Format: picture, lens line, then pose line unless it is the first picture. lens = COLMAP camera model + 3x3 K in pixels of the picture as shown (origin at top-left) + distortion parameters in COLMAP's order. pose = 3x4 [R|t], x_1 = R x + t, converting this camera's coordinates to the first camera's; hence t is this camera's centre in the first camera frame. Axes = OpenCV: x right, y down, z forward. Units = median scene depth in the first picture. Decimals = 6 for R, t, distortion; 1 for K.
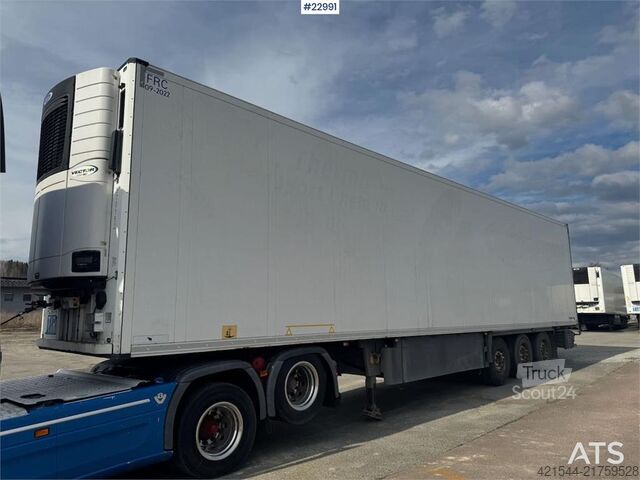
lens RADIAL K [[479.8, 0, 320.0], [0, 479.8, 240.0], [0, 0, 1]] dist [0.000251, 0.000261]
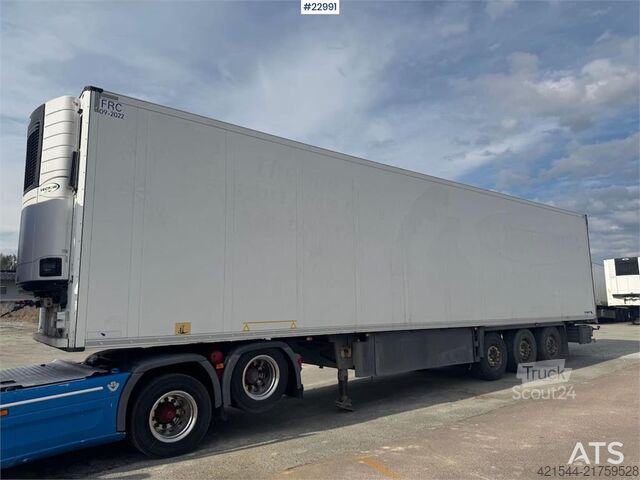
lens RADIAL K [[478.3, 0, 323.9], [0, 478.3, 240.2], [0, 0, 1]] dist [-0.001618, -0.001174]
pose [[0.992952, -0.015158, -0.117548, 0.192962], [0.017507, 0.999667, 0.018980, -0.019572], [0.117221, -0.020905, 0.992886, -0.039904]]
